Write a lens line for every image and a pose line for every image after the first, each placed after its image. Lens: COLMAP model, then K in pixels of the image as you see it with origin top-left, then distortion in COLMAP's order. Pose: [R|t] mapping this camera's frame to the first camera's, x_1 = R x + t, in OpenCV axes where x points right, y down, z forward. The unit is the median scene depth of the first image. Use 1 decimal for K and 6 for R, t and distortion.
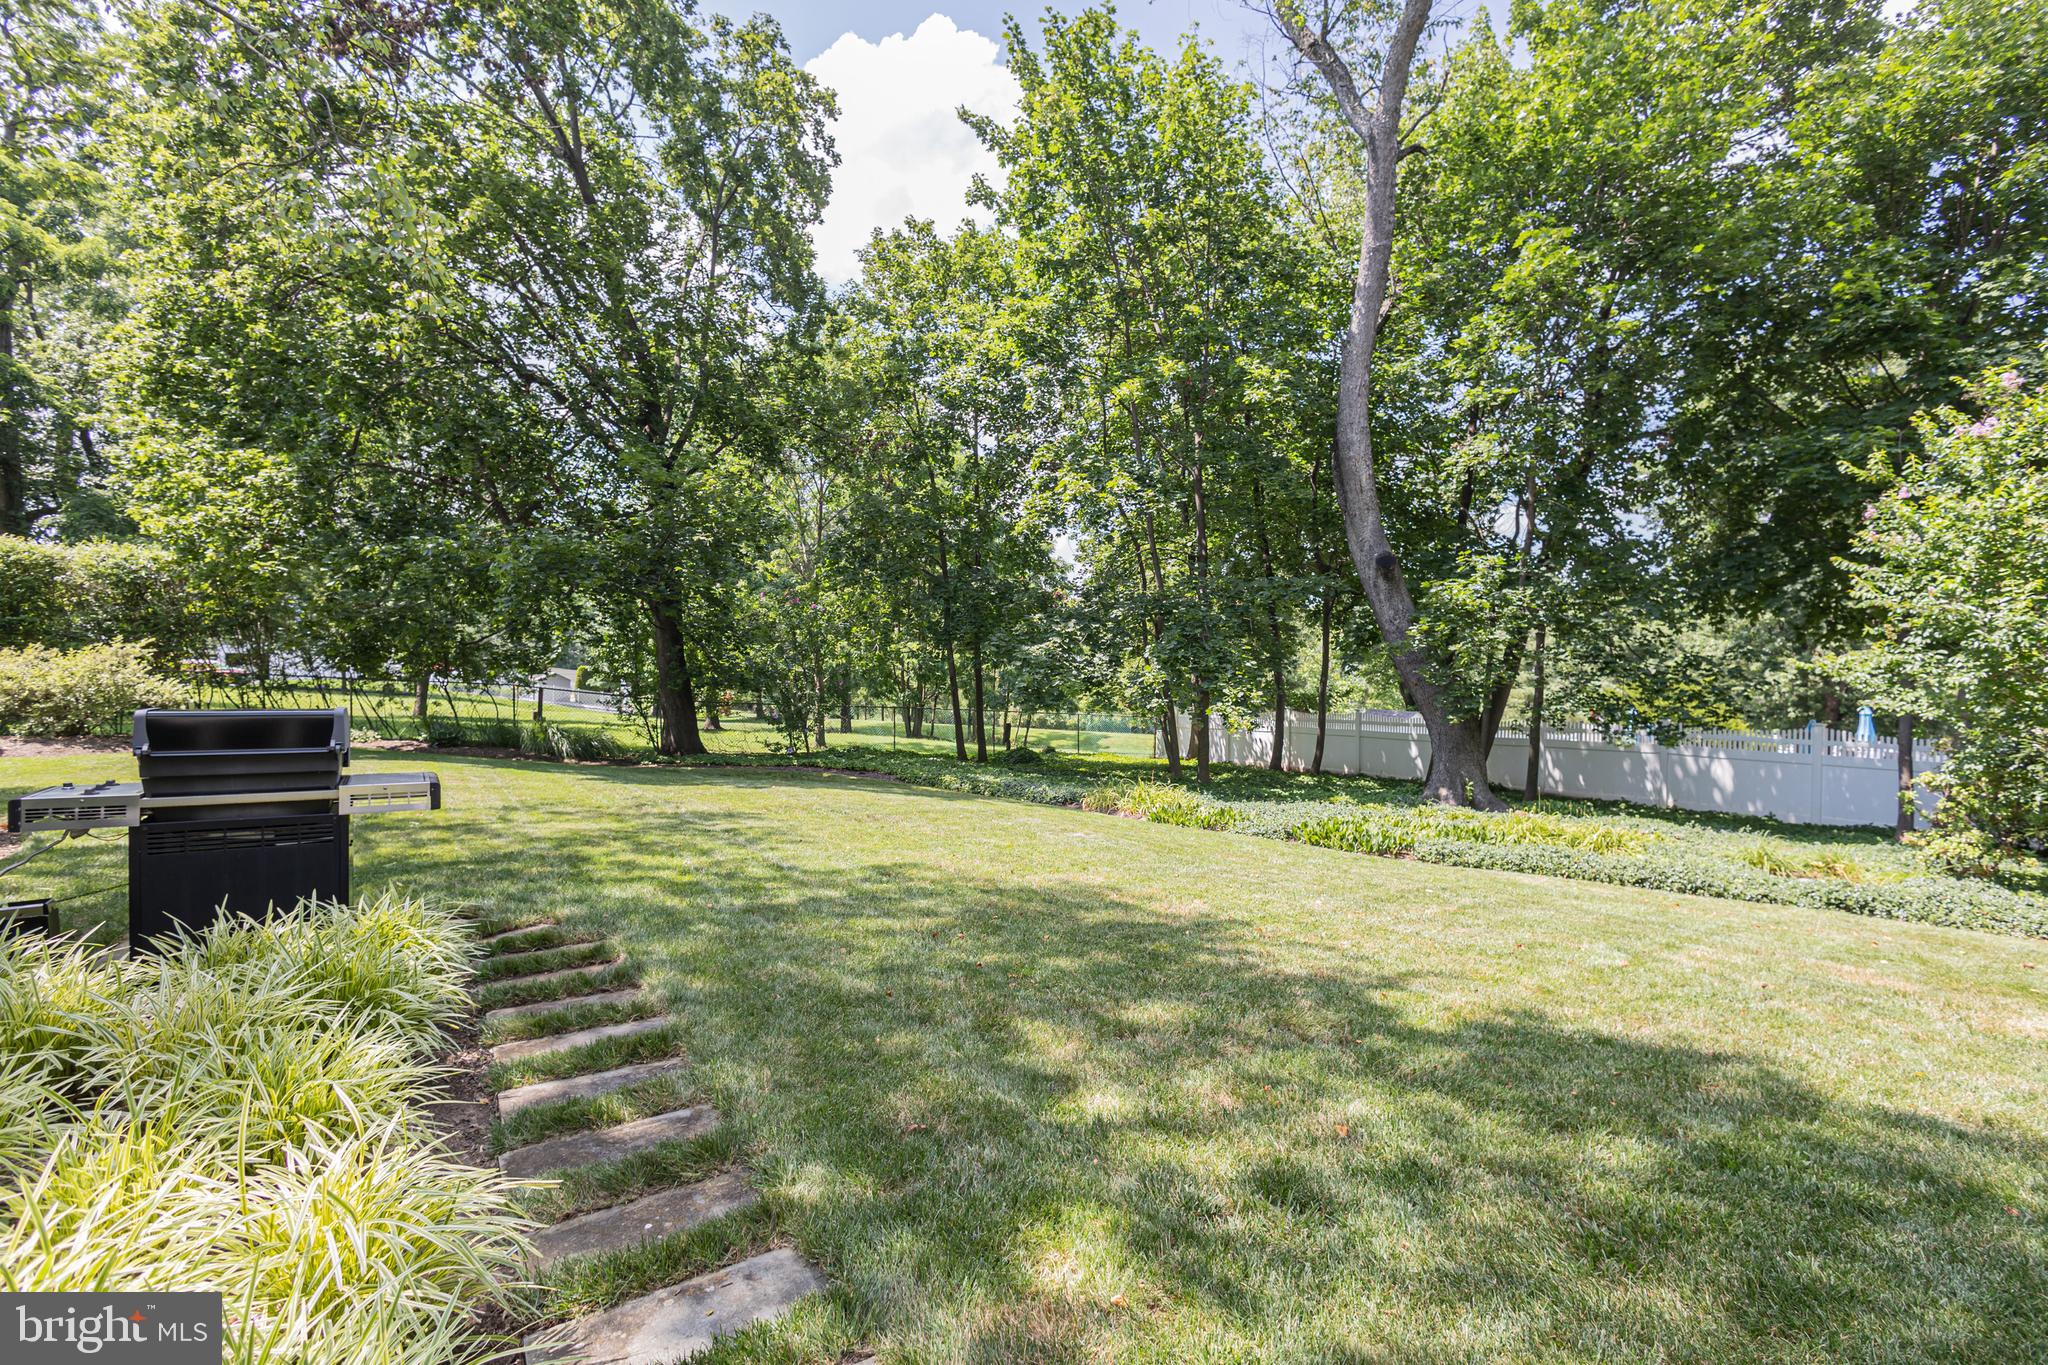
lens RADIAL K [[935.9, 0, 1029.5], [0, 935.9, 687.9], [0, 0, 1]] dist [0.011336, -0.003415]
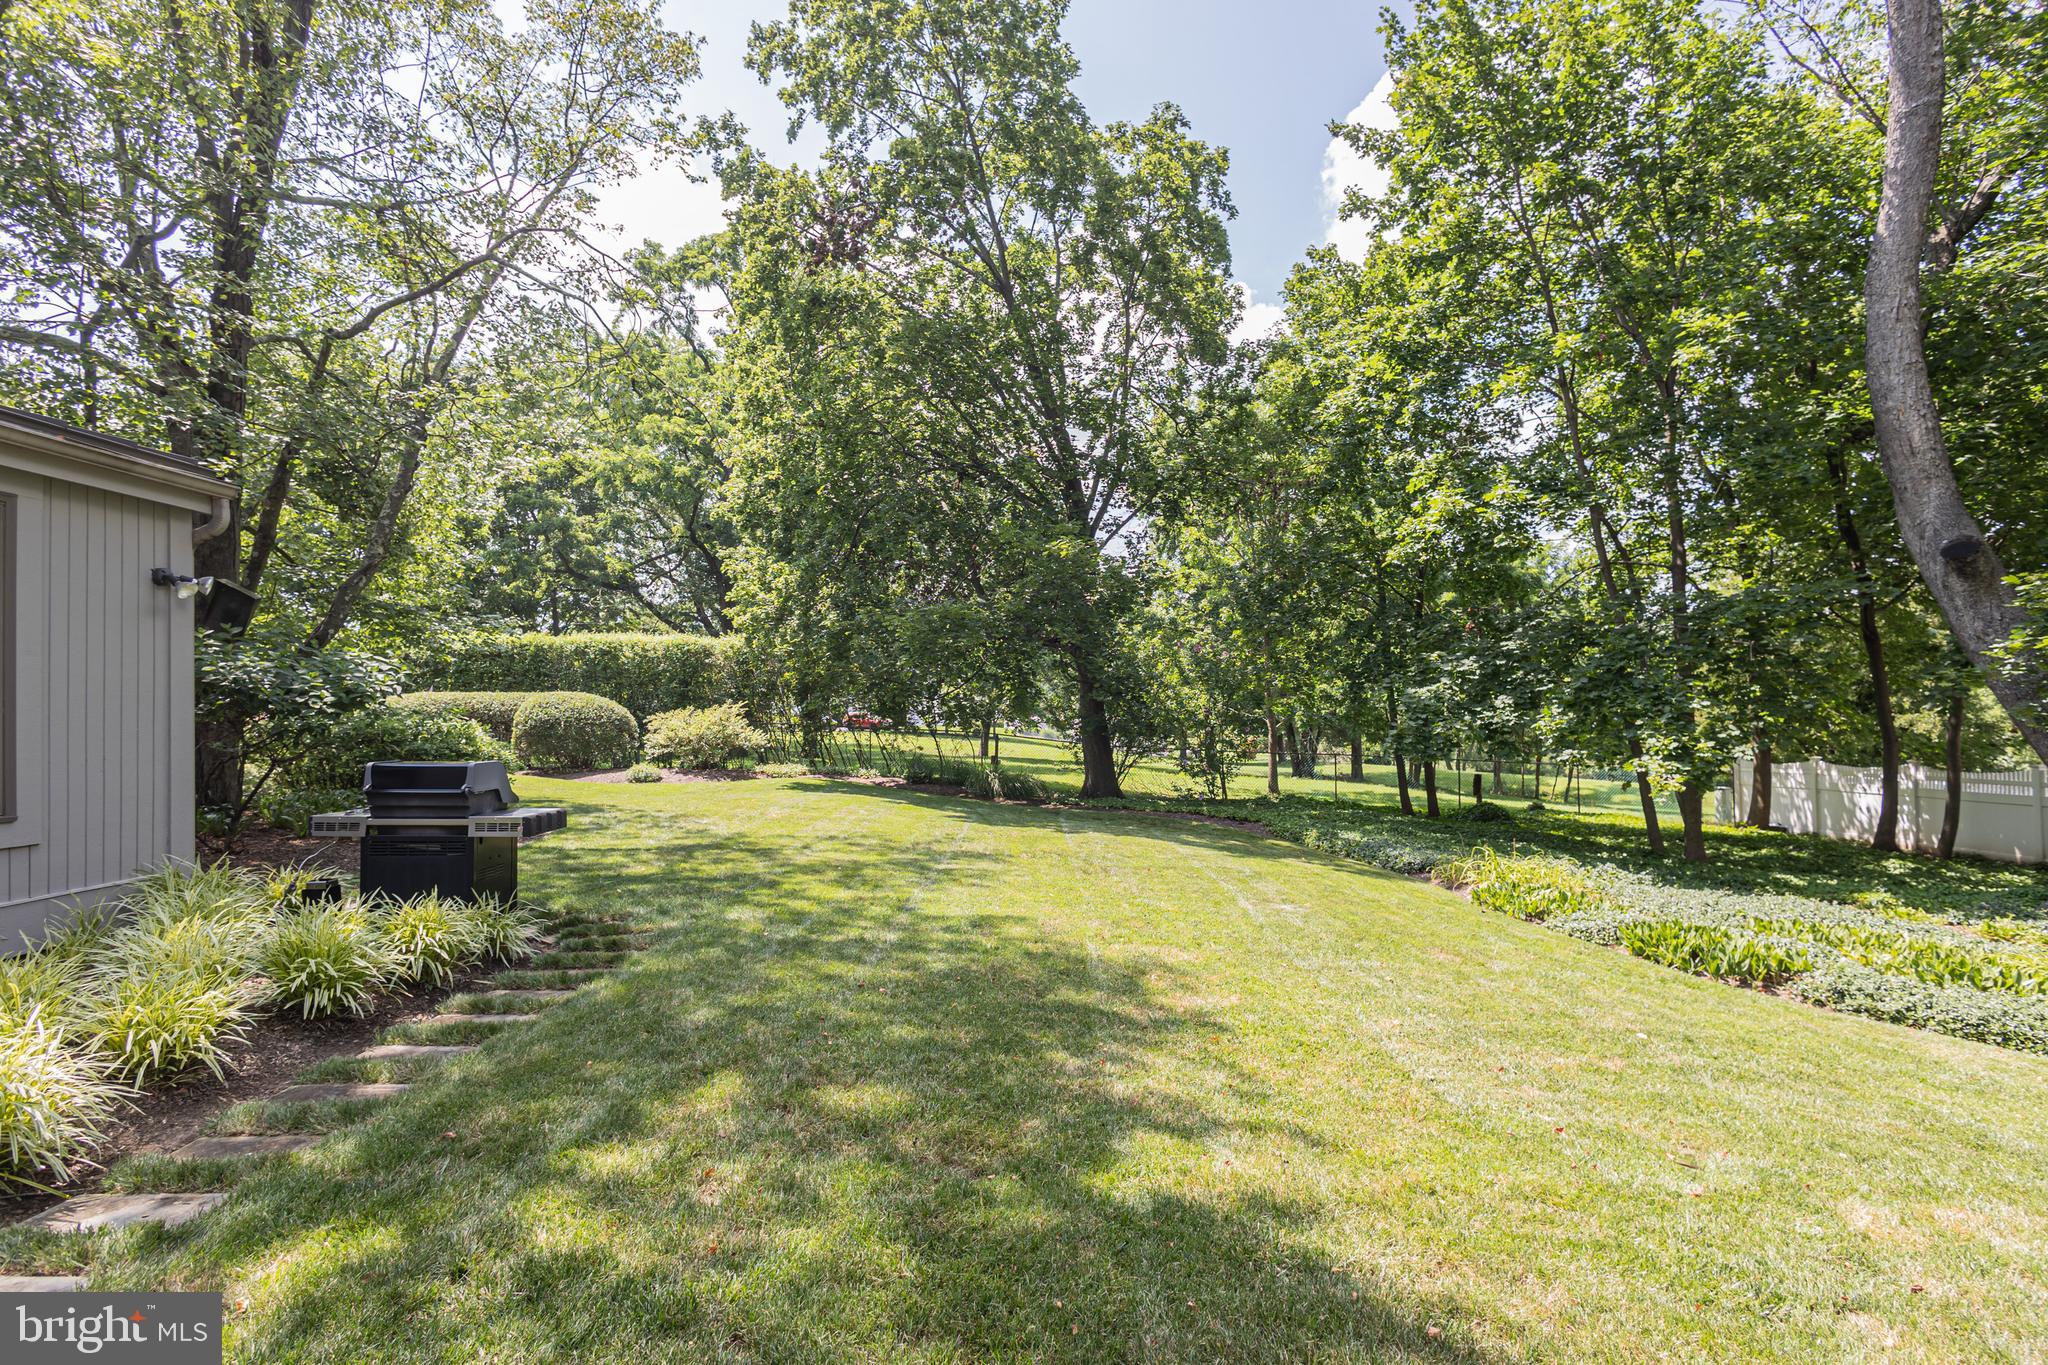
lens RADIAL K [[935.9, 0, 1028.9], [0, 935.9, 687.0], [0, 0, 1]] dist [0.011336, -0.003415]
pose [[0.835163, -0.028196, -0.549279, 0.199457], [0.003062, 0.998908, -0.046621, -0.006483], [0.549994, 0.037255, 0.834337, 0.067863]]
